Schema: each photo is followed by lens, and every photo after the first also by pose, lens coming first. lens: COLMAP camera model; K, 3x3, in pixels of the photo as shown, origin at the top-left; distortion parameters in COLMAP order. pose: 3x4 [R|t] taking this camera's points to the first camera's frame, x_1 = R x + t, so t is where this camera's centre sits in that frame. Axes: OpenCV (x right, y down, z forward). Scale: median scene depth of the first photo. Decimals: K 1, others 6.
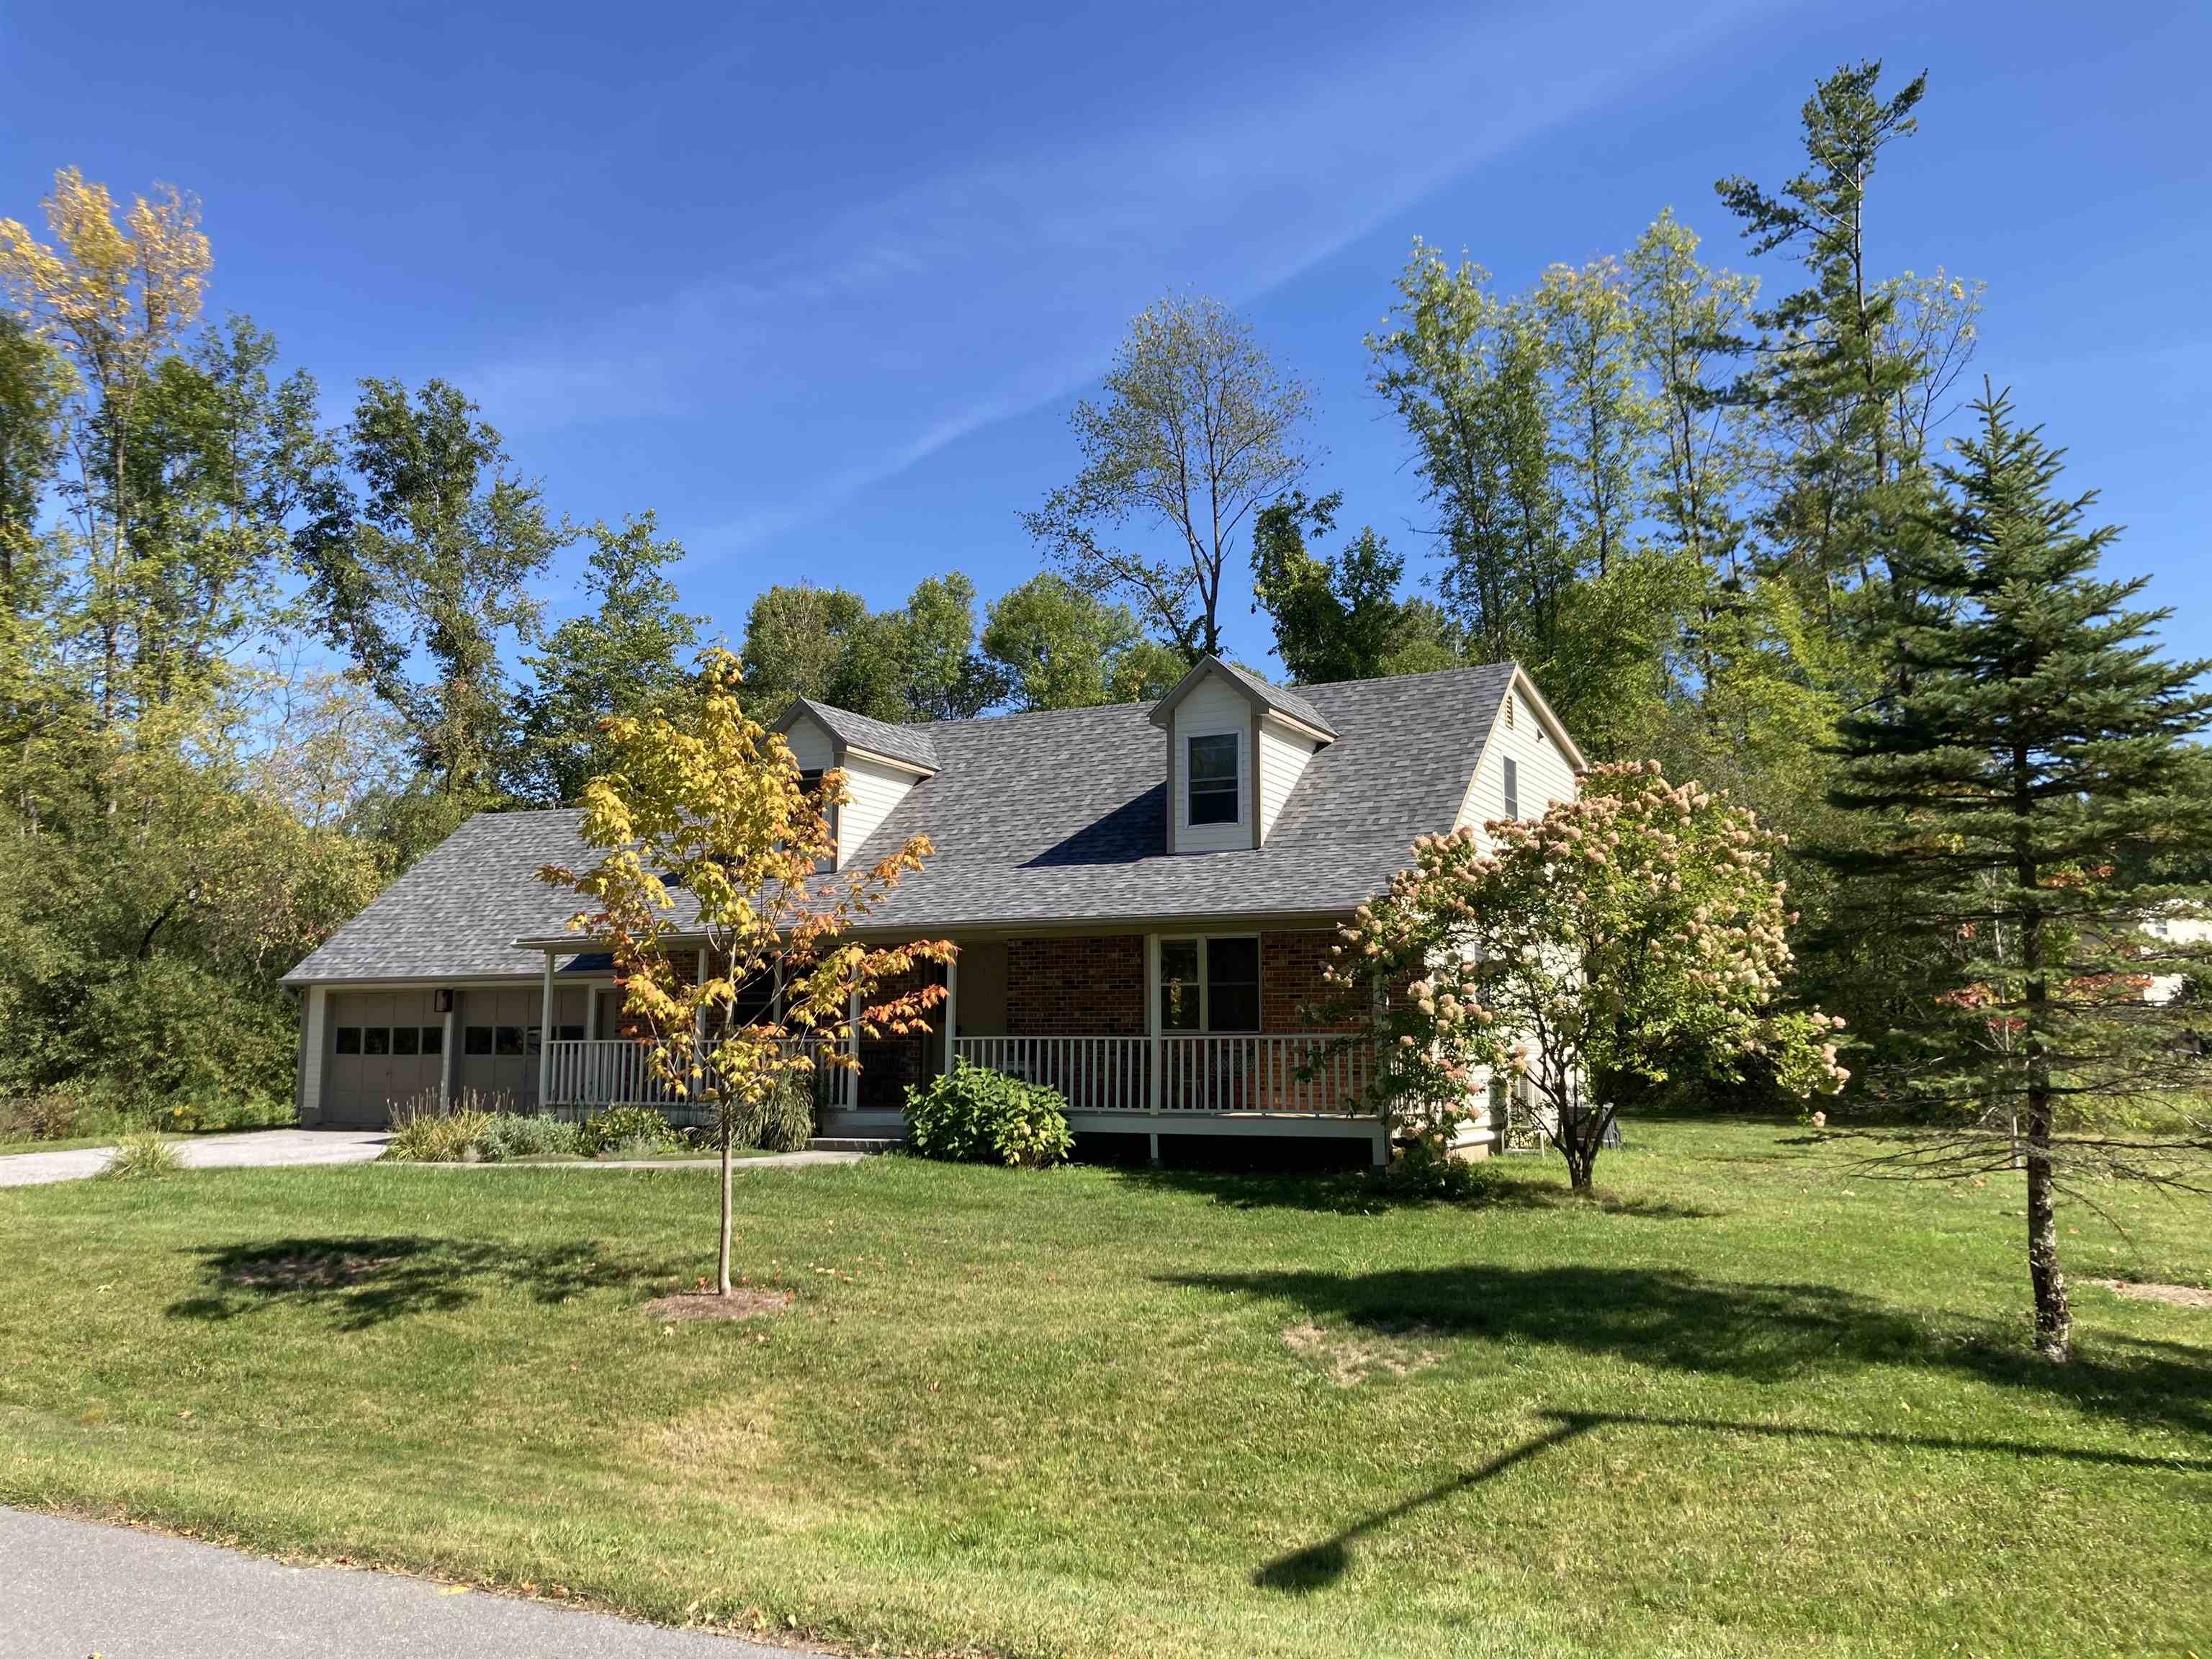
lens RADIAL K [[1791.8, 0, 1217.4], [0, 1791.8, 866.7], [0, 0, 1]] dist [0.016995, 0.002524]
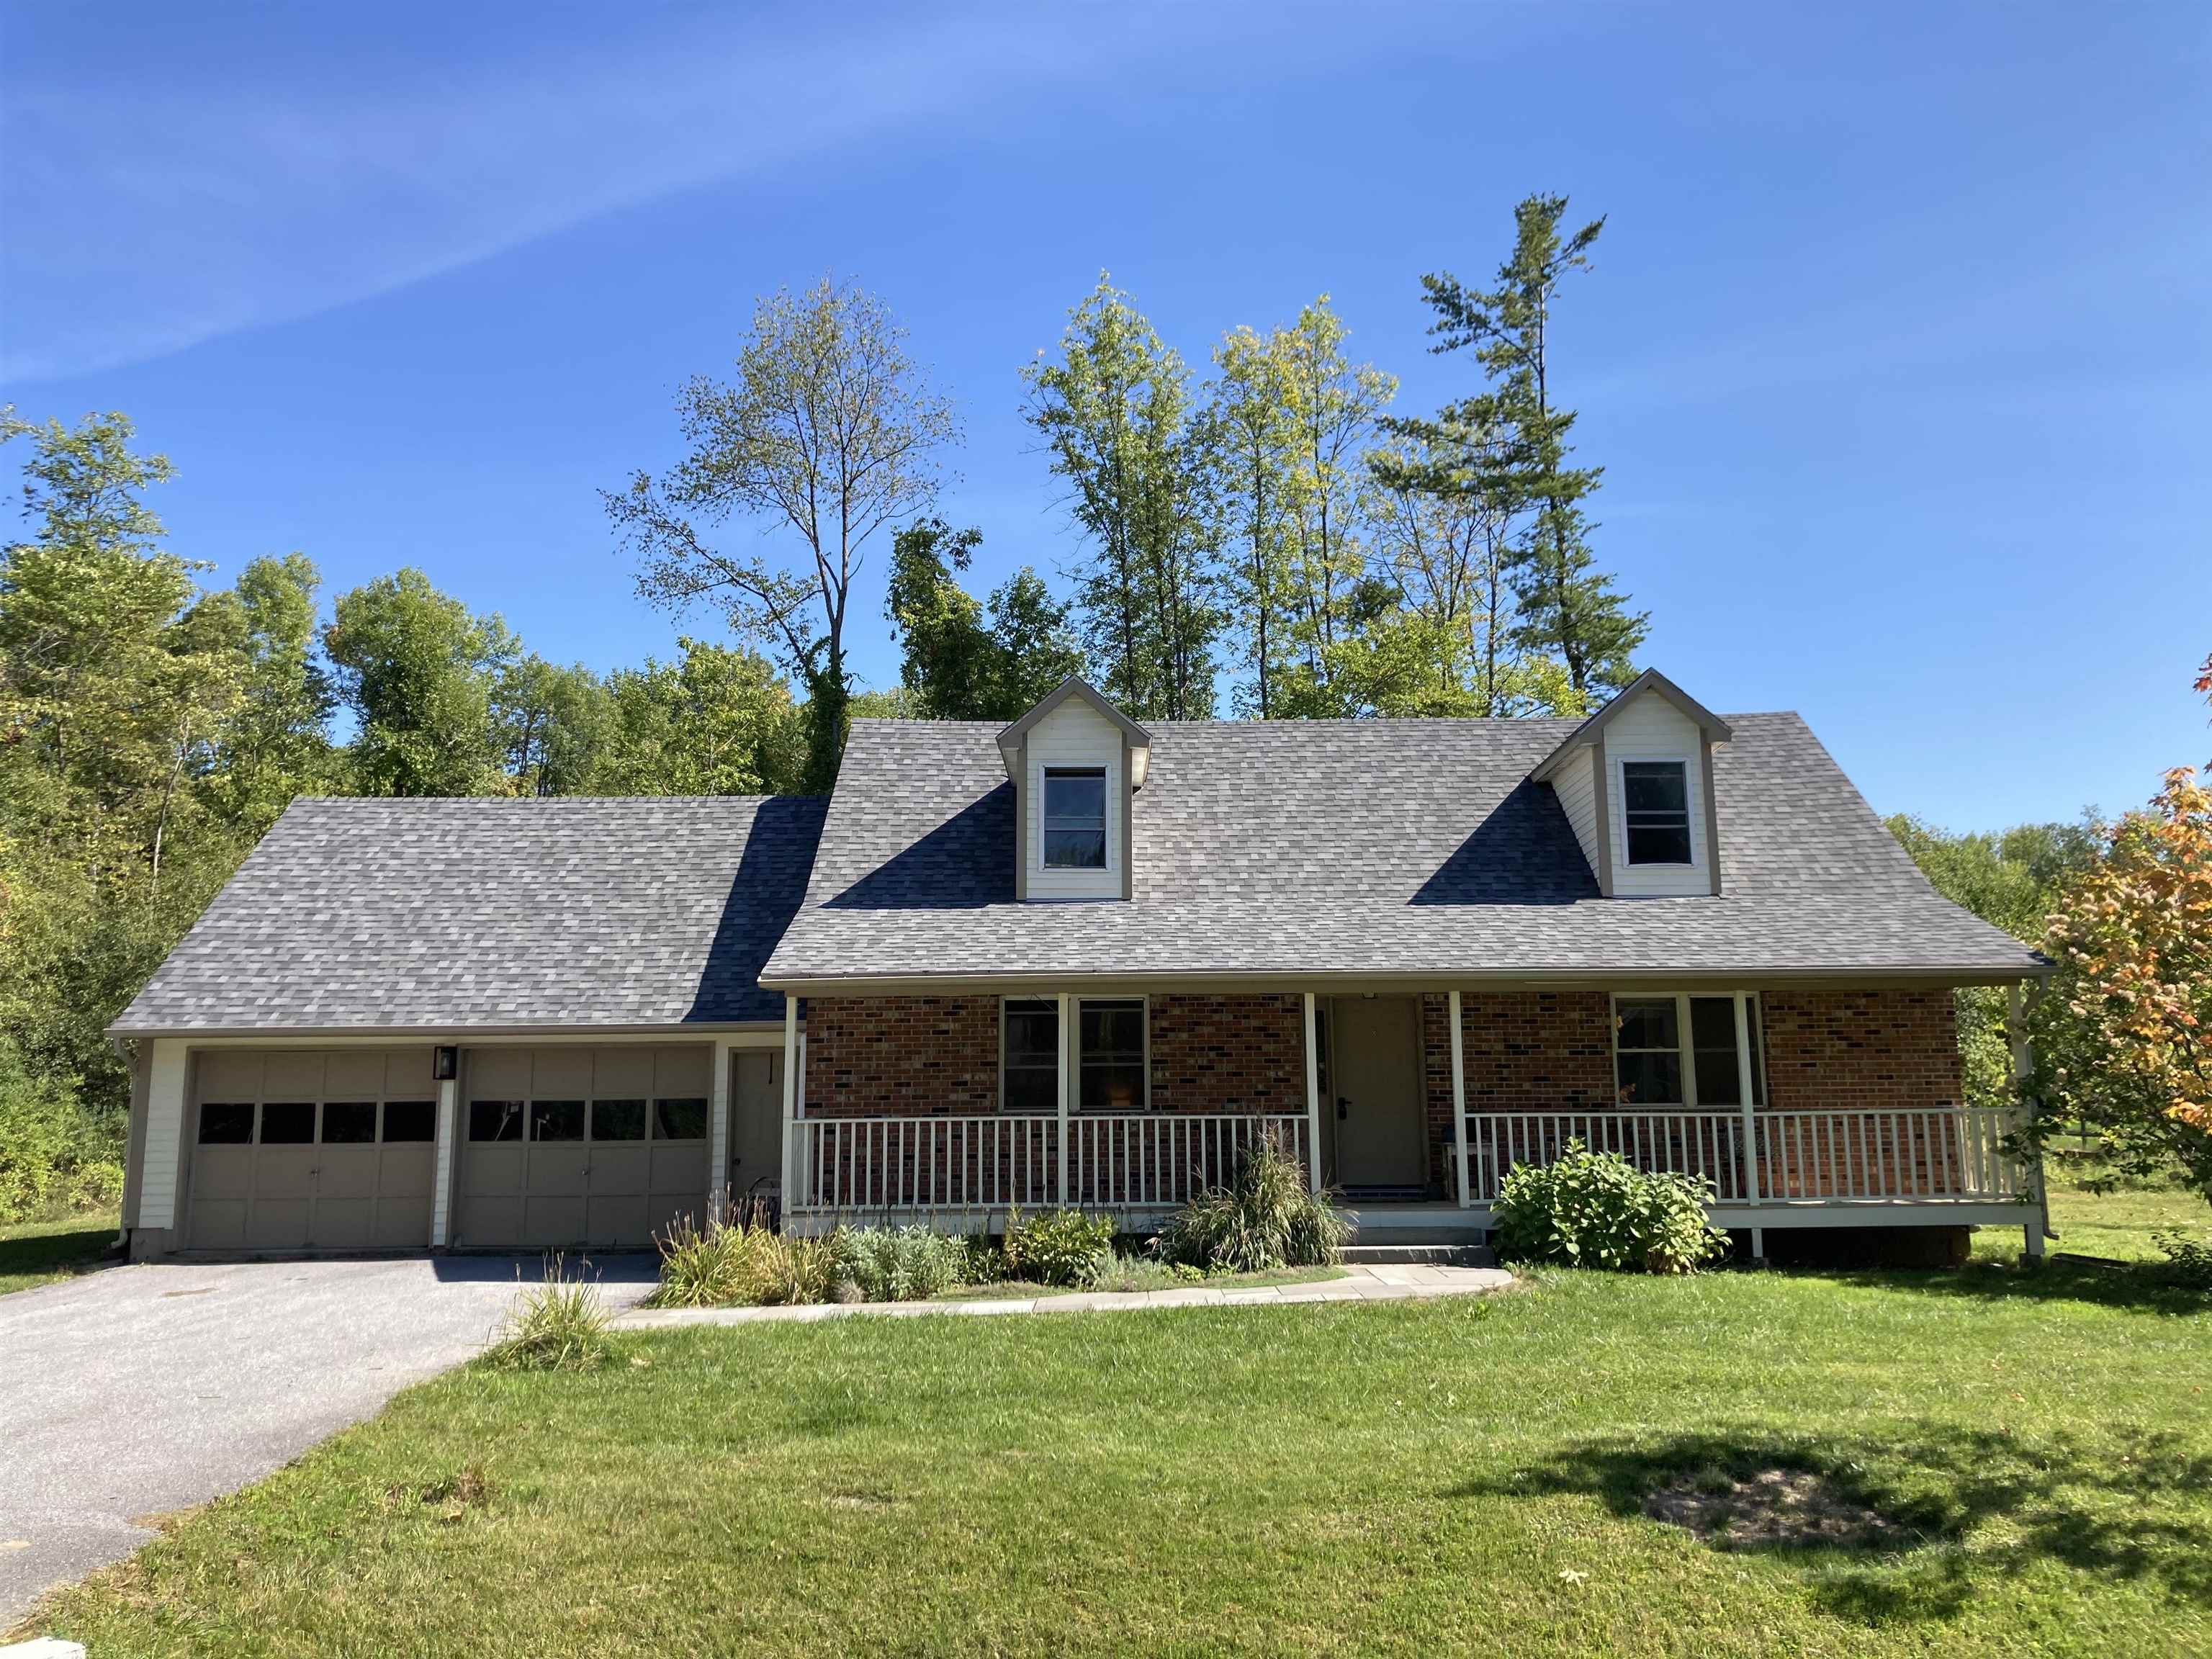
lens RADIAL K [[1791.8, 0, 1096.0], [0, 1791.8, 819.2], [0, 0, 1]] dist [0.016995, 0.002524]
pose [[0.897986, 0.067185, 0.434864, -0.320582], [-0.038025, 0.996426, -0.075422, 0.015436], [-0.438377, 0.051193, 0.897332, 0.172210]]
